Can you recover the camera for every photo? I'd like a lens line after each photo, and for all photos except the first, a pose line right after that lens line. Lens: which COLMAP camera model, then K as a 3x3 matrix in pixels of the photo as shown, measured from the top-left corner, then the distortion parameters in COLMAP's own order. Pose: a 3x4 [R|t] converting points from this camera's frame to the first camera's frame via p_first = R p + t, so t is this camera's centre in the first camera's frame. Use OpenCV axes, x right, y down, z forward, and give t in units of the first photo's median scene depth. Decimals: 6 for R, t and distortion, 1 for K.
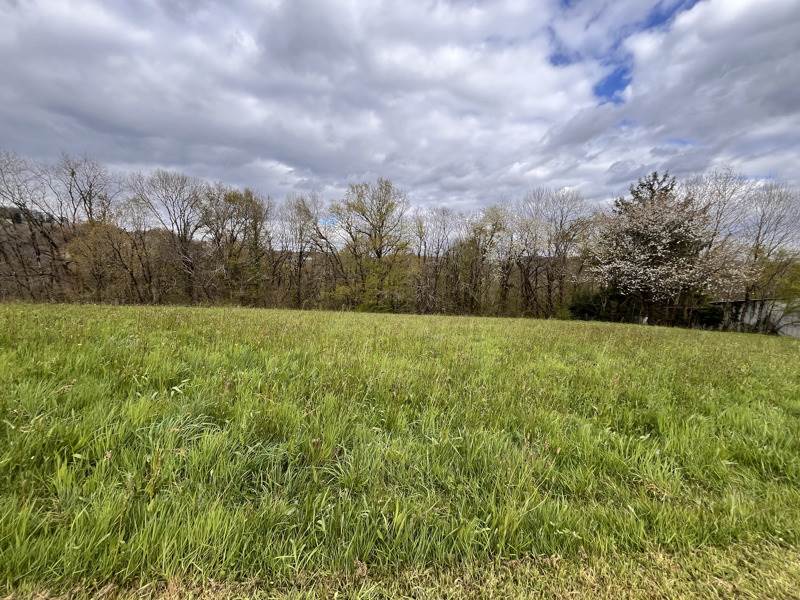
lens RADIAL K [[322.2, 0, 398.2], [0, 322.2, 296.6], [0, 0, 1]] dist [-0.006112, 0.001146]
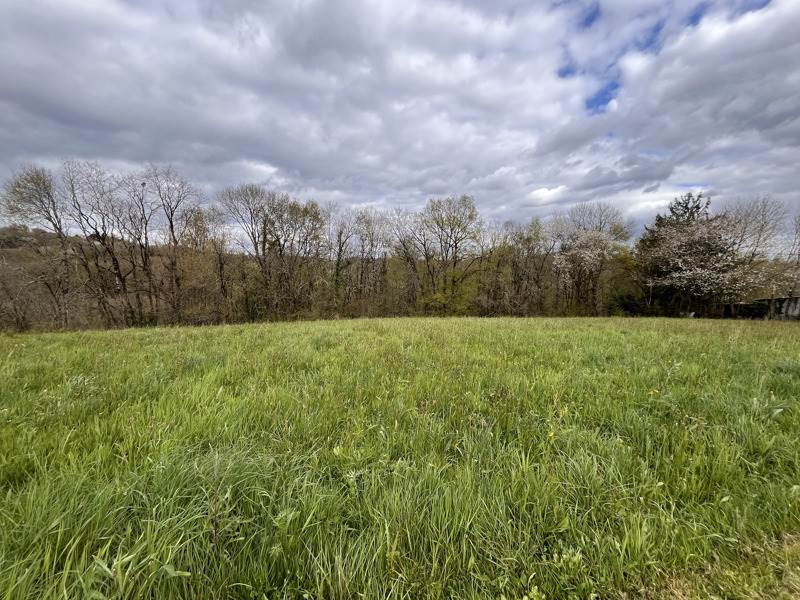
lens RADIAL K [[322.2, 0, 398.2], [0, 322.2, 296.6], [0, 0, 1]] dist [-0.006112, 0.001146]
pose [[0.992110, -0.028254, 0.122148, -0.111972], [0.028860, 0.999578, -0.003197, -0.005084], [-0.122006, 0.006697, 0.992507, 0.008298]]
